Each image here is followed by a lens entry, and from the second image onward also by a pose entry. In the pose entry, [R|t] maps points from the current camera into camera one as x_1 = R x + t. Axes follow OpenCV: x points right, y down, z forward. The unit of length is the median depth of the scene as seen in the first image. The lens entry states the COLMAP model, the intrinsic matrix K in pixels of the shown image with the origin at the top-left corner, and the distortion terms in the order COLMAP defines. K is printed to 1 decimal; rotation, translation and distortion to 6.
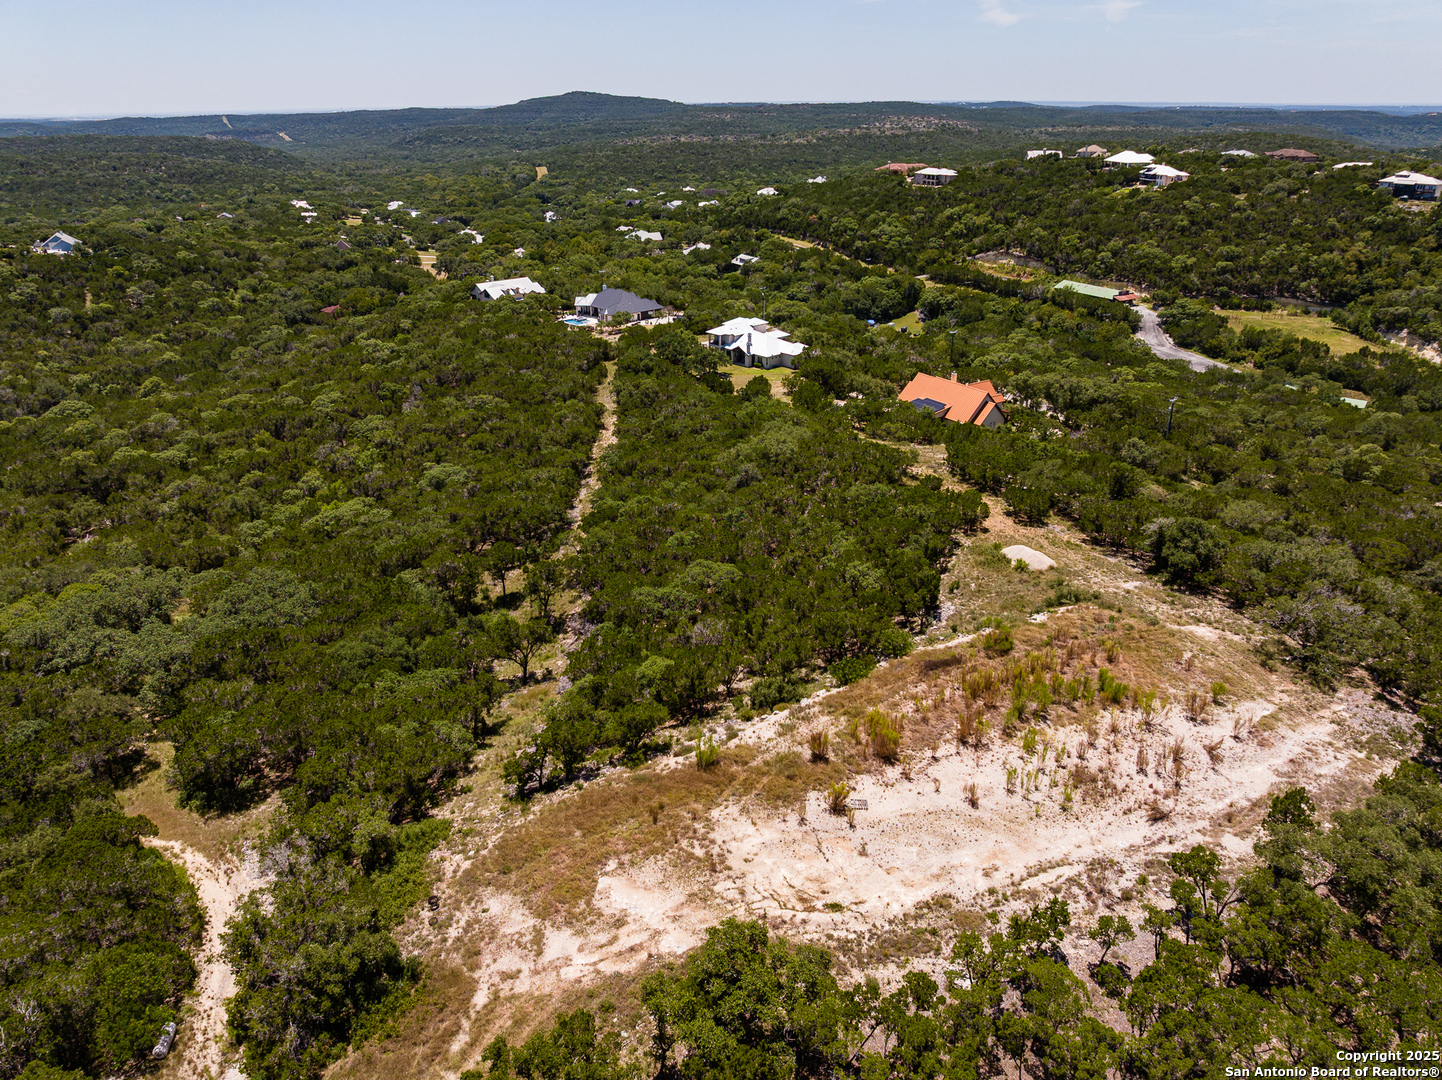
lens RADIAL K [[1012.2, 0, 720.0], [0, 1012.2, 533.9], [0, 0, 1]] dist [-0.047262, 0.016383]
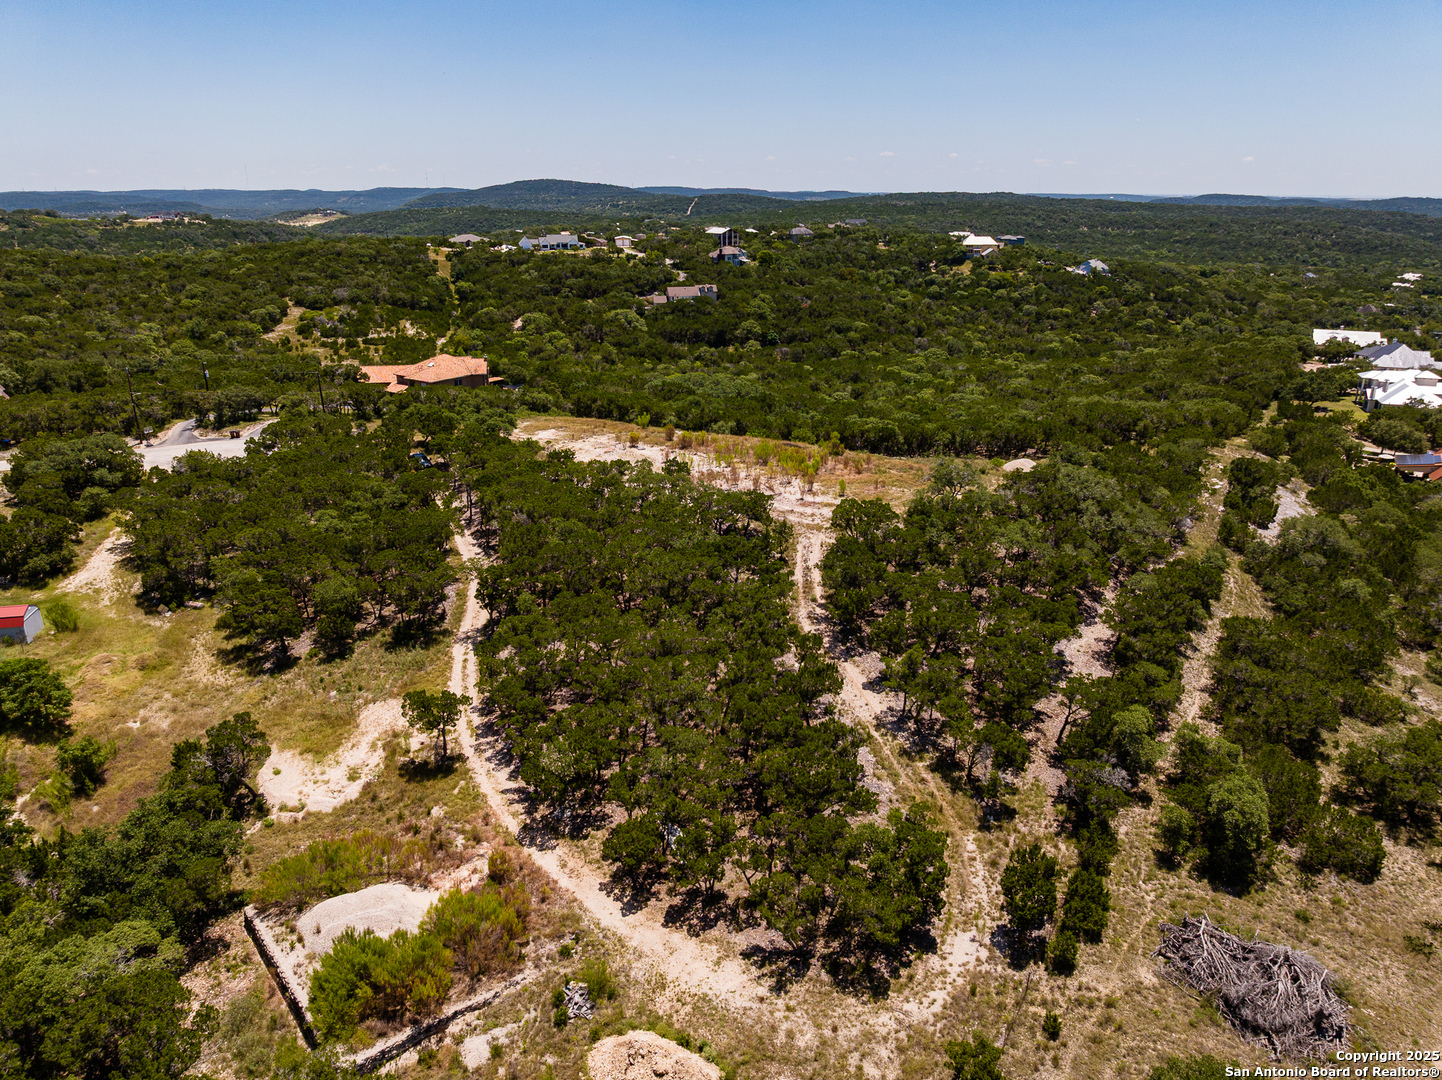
lens RADIAL K [[1012.2, 0, 717.4], [0, 1012.2, 536.2], [0, 0, 1]] dist [-0.047262, 0.016383]
pose [[0.444452, 0.301572, -0.843515, 0.335683], [-0.359463, 0.922534, 0.140420, 0.017561], [0.820517, 0.240802, 0.518426, 0.026741]]
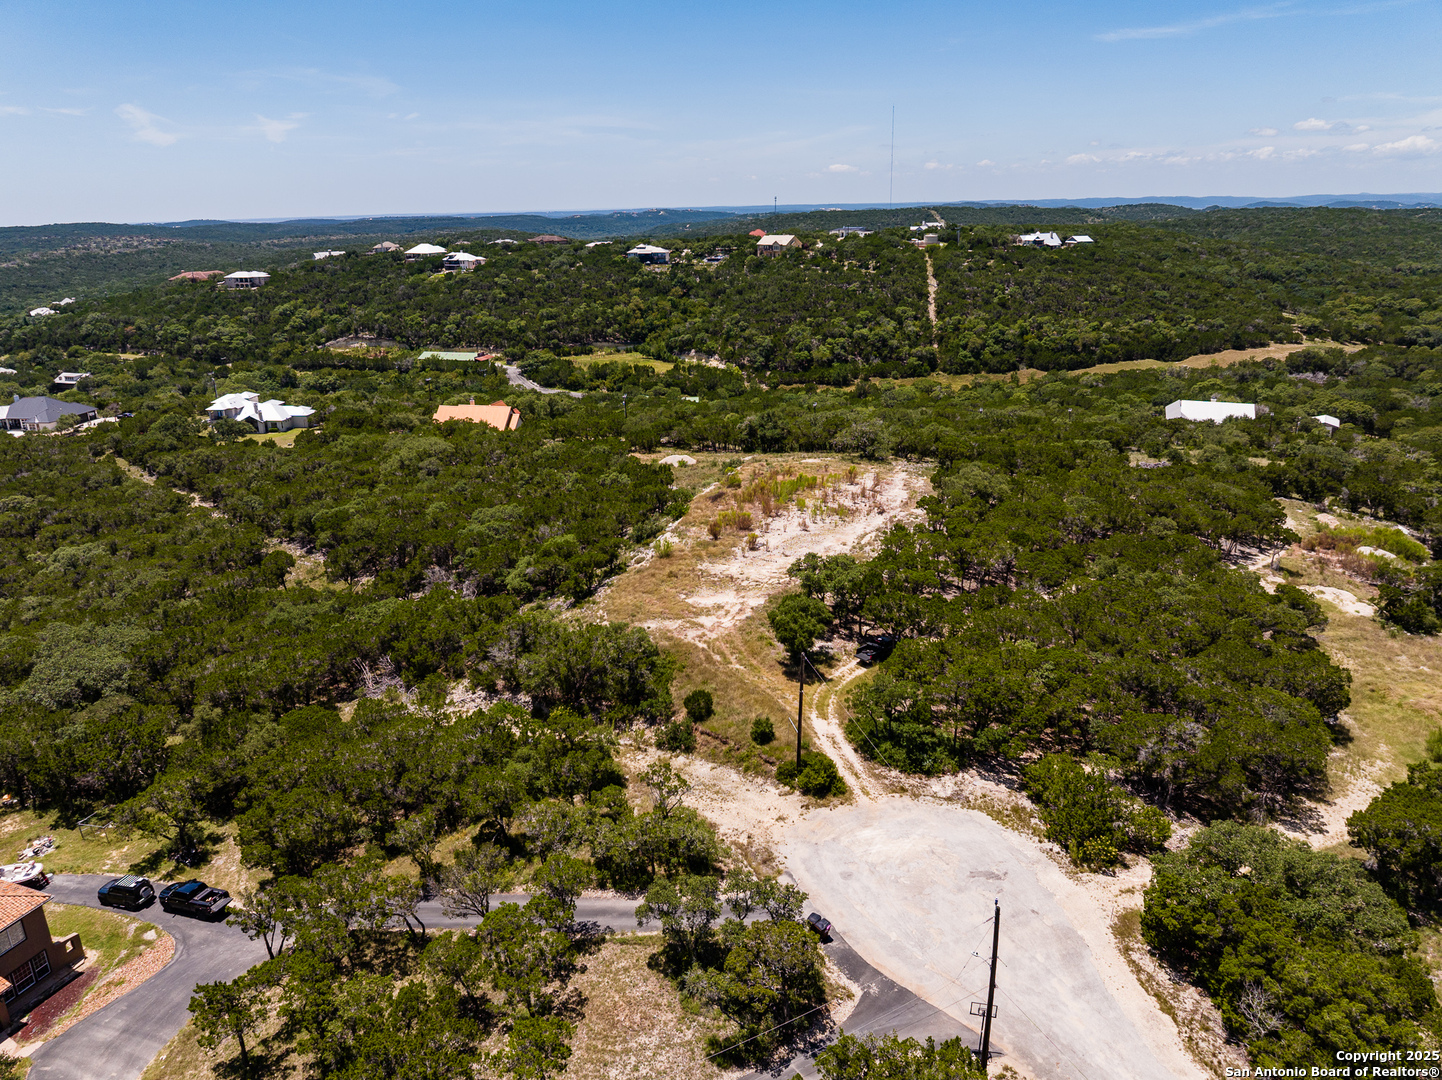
lens RADIAL K [[1012.2, 0, 719.7], [0, 1012.2, 539.3], [0, 0, 1]] dist [-0.047262, 0.016383]
pose [[0.746228, -0.218341, 0.628865, -0.175324], [0.278357, 0.960472, 0.003169, 0.041620], [-0.604700, 0.172684, 0.777508, -0.052323]]
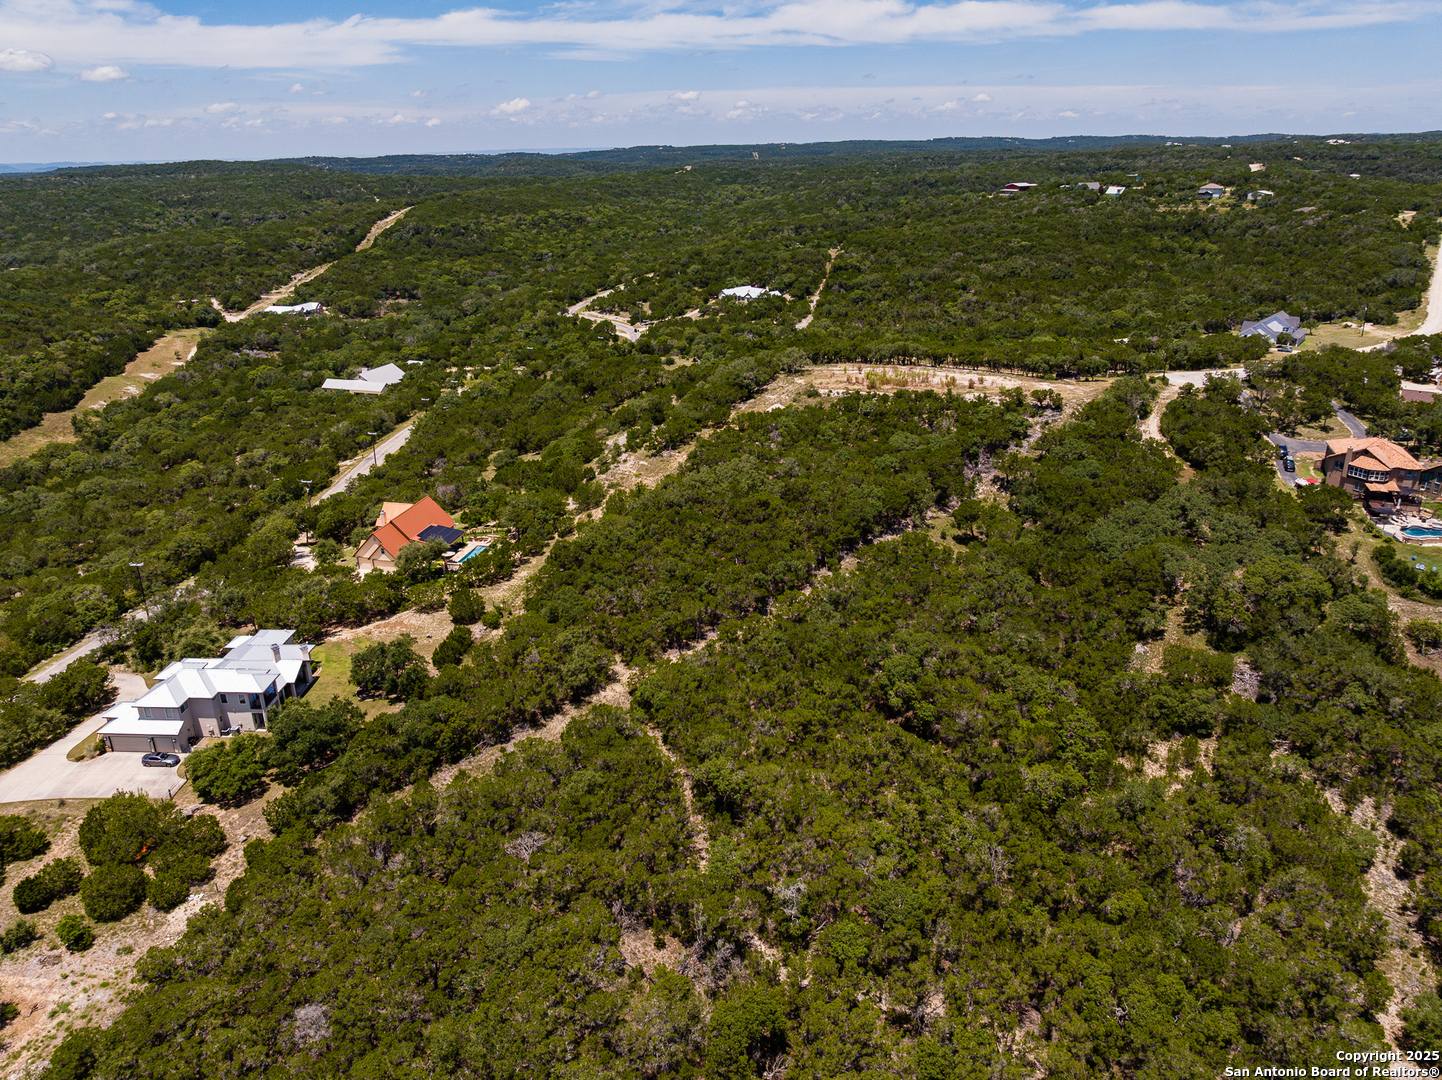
lens RADIAL K [[1012.2, 0, 720.3], [0, 1012.2, 545.4], [0, 0, 1]] dist [-0.047262, 0.016383]
pose [[-0.704020, -0.243835, 0.667008, -0.305848], [0.304294, 0.745056, 0.593546, -0.296430], [-0.641686, 0.620835, -0.450337, 0.621950]]
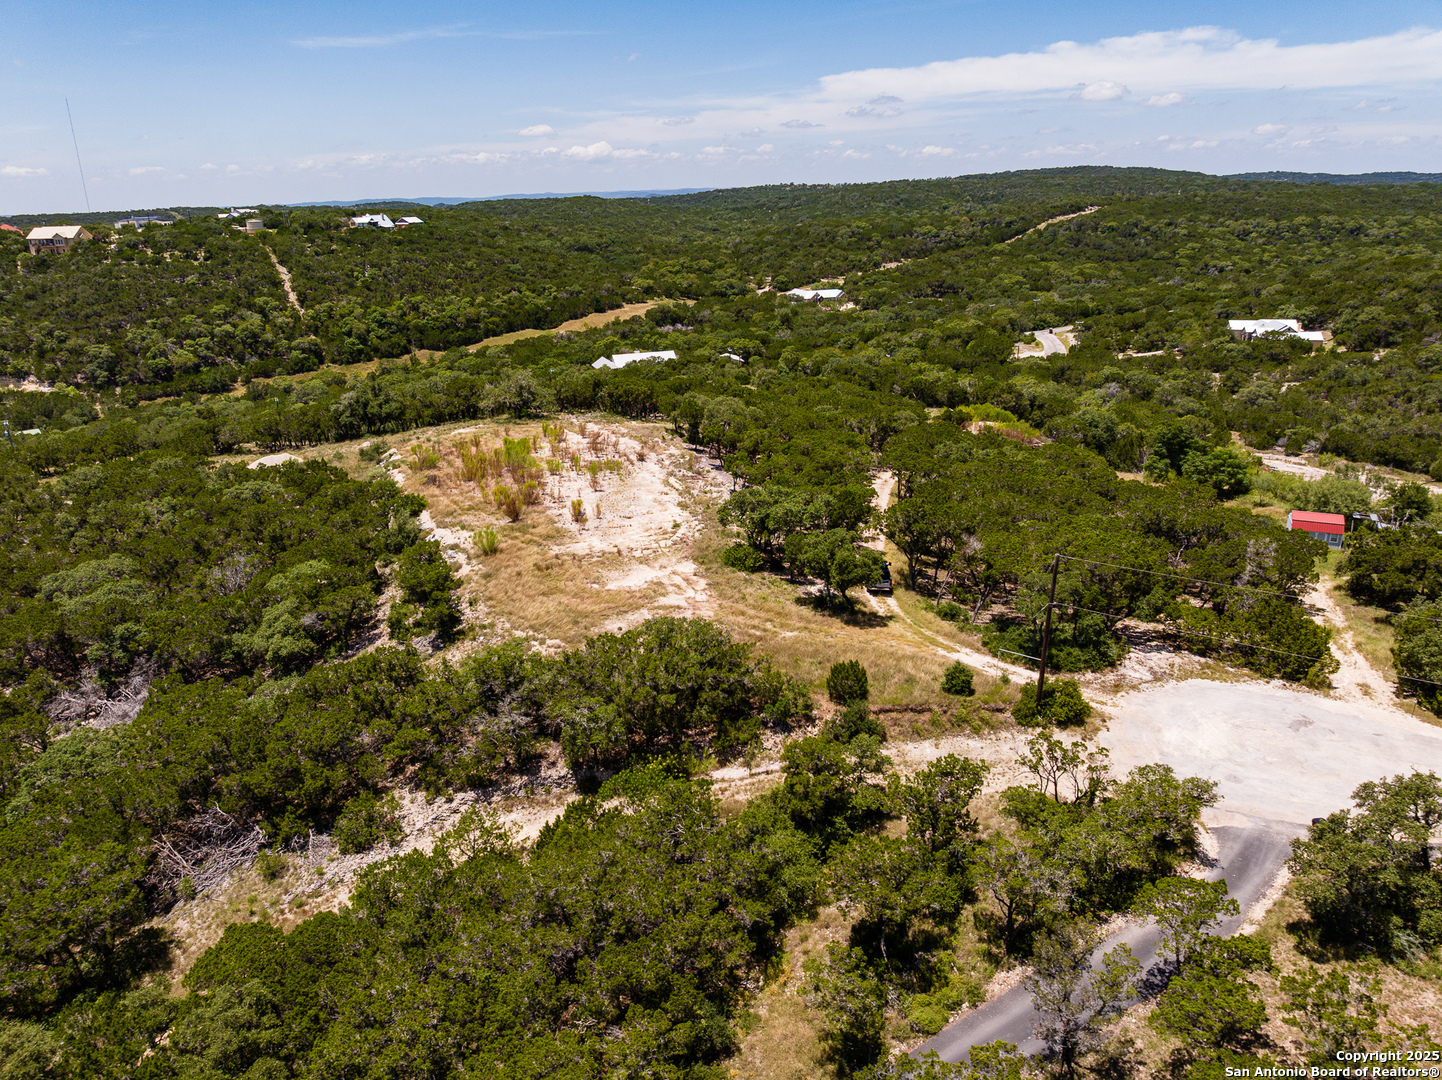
lens RADIAL K [[1012.2, 0, 719.3], [0, 1012.2, 536.7], [0, 0, 1]] dist [-0.047262, 0.016383]
pose [[0.128876, -0.319073, 0.938927, -0.196652], [0.414175, 0.877606, 0.241386, 0.008342], [-0.901027, 0.357771, 0.245254, 0.090474]]
